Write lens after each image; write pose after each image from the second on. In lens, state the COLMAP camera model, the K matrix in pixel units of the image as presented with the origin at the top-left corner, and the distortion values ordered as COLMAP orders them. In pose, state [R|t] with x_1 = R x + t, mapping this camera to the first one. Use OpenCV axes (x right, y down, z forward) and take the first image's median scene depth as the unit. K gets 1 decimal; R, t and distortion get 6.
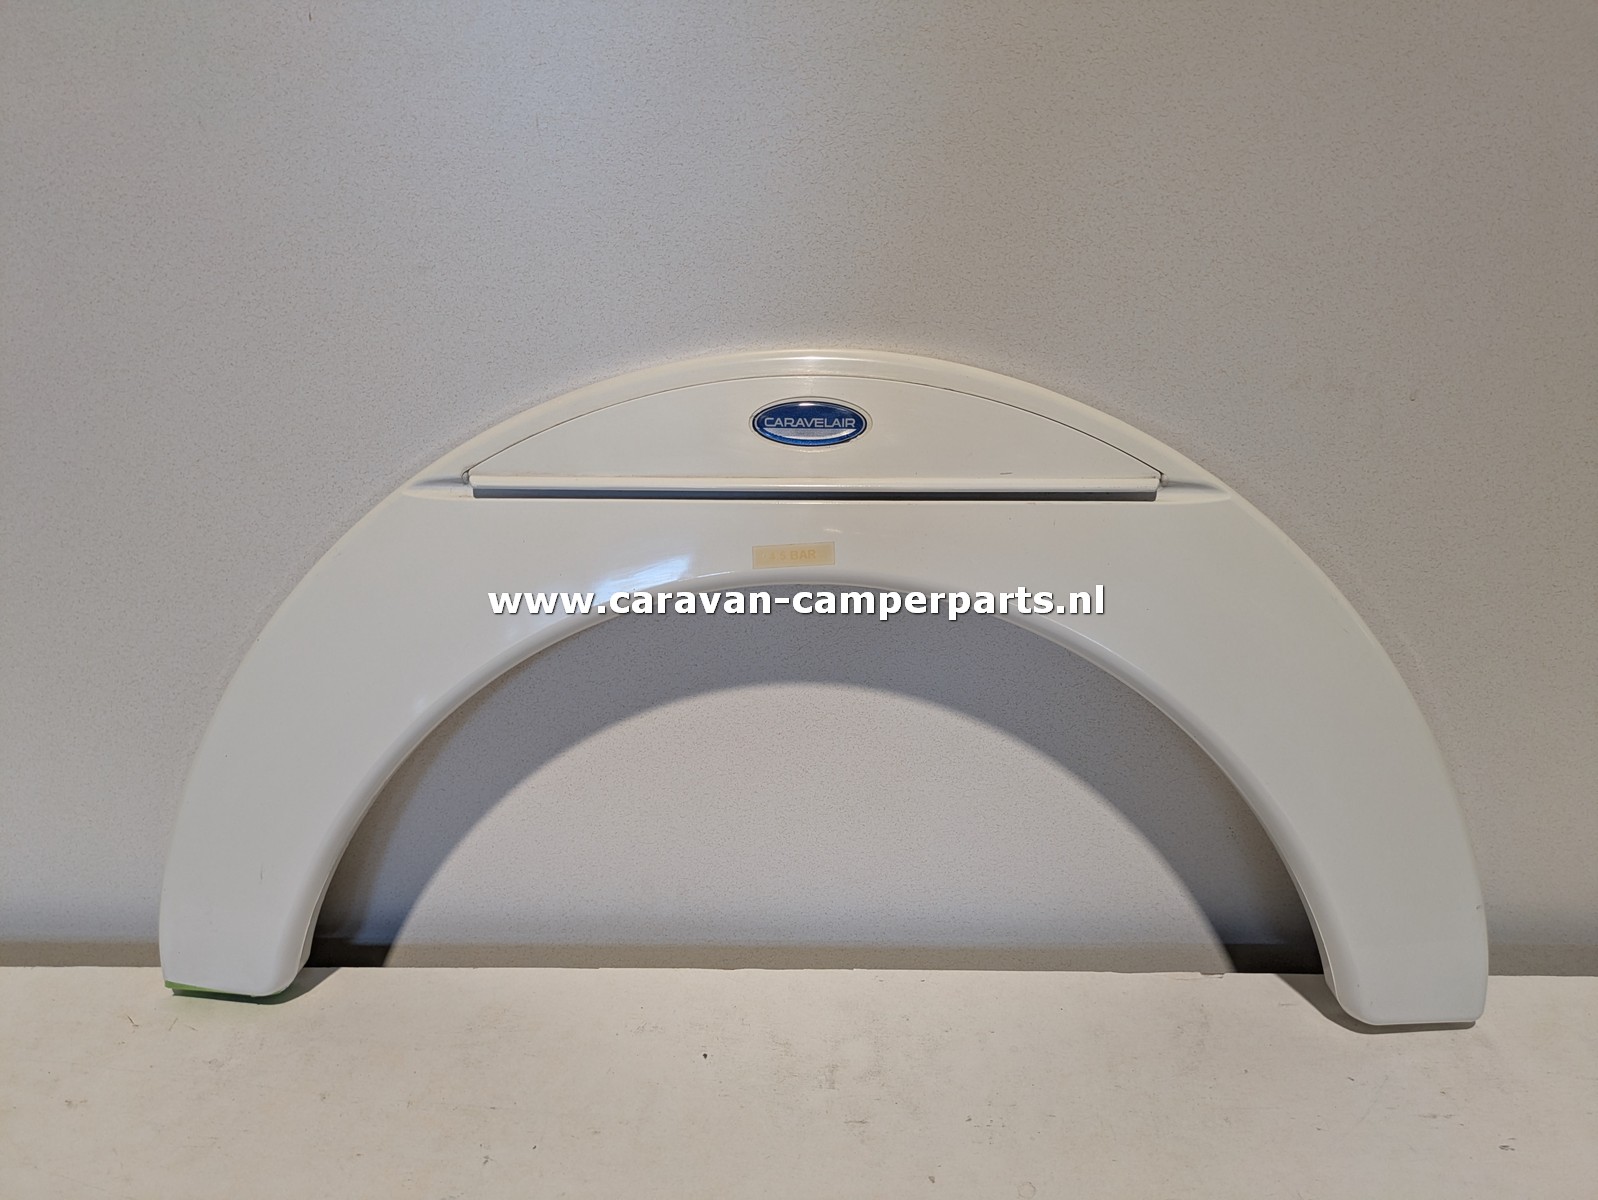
lens RADIAL K [[1140.4, 0, 780.2], [0, 1140.4, 629.2], [0, 0, 1]] dist [0.023186, -0.025135]
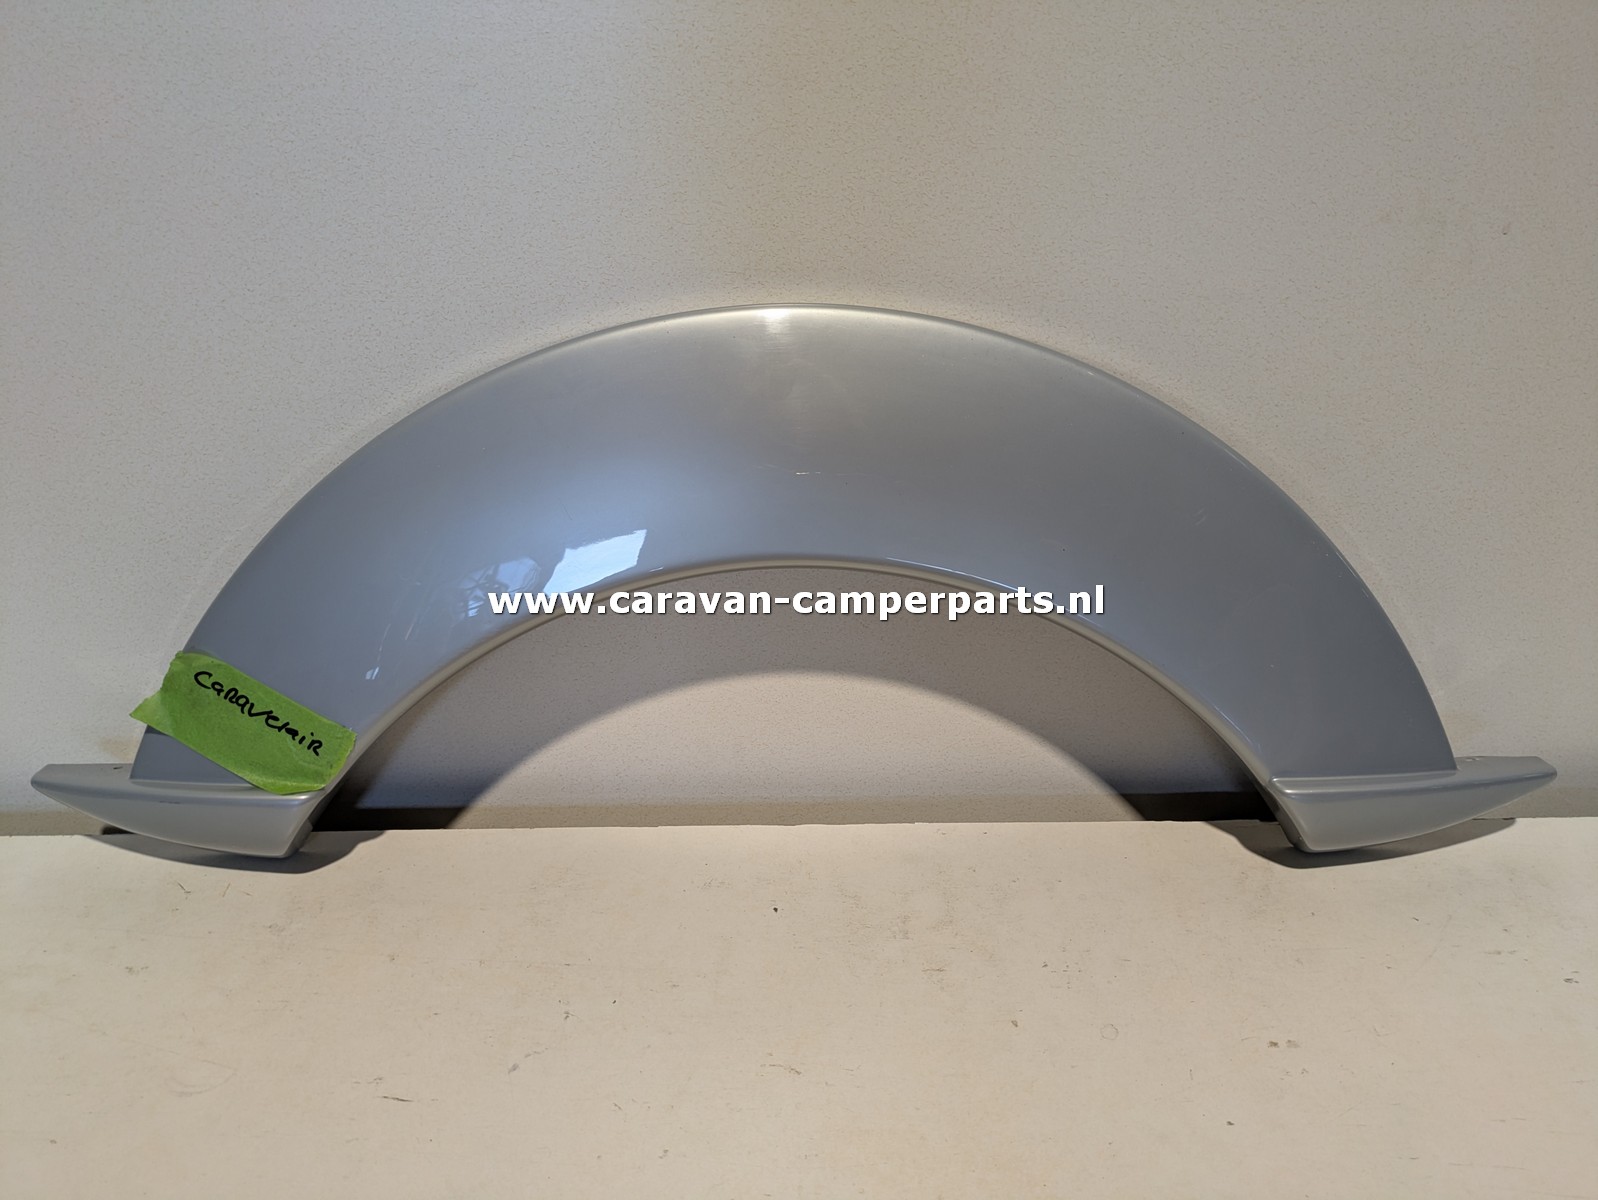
lens RADIAL K [[1140.4, 0, 789.1], [0, 1140.4, 601.5], [0, 0, 1]] dist [0.023186, -0.025135]
pose [[0.999330, -0.010979, 0.034923, -0.088397], [0.007808, 0.995940, 0.089682, 0.017462], [-0.035766, -0.089349, 0.995358, 0.035457]]
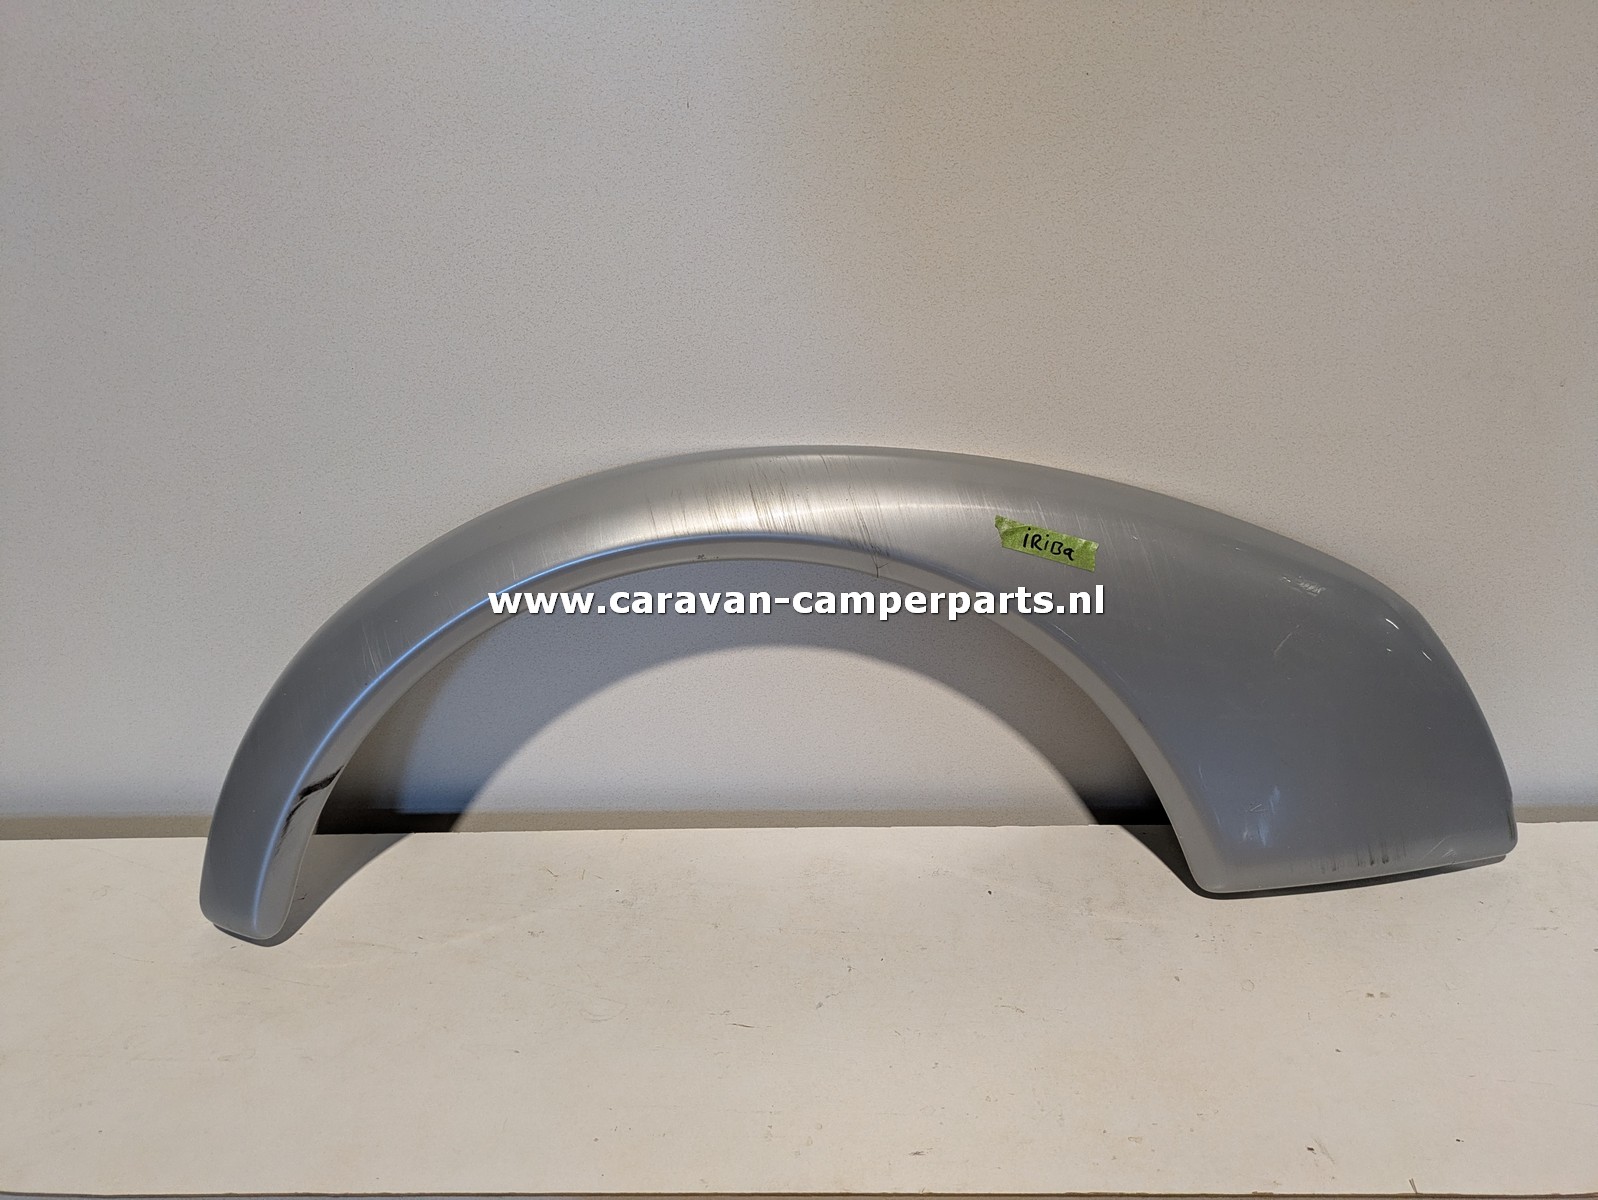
lens RADIAL K [[1140.4, 0, 811.4], [0, 1140.4, 599.8], [0, 0, 1]] dist [0.023186, -0.025135]
pose [[0.999559, -0.020429, -0.021540, -0.246603], [0.023129, 0.990758, 0.133653, -0.155062], [0.018610, -0.134092, 0.990794, -0.292348]]
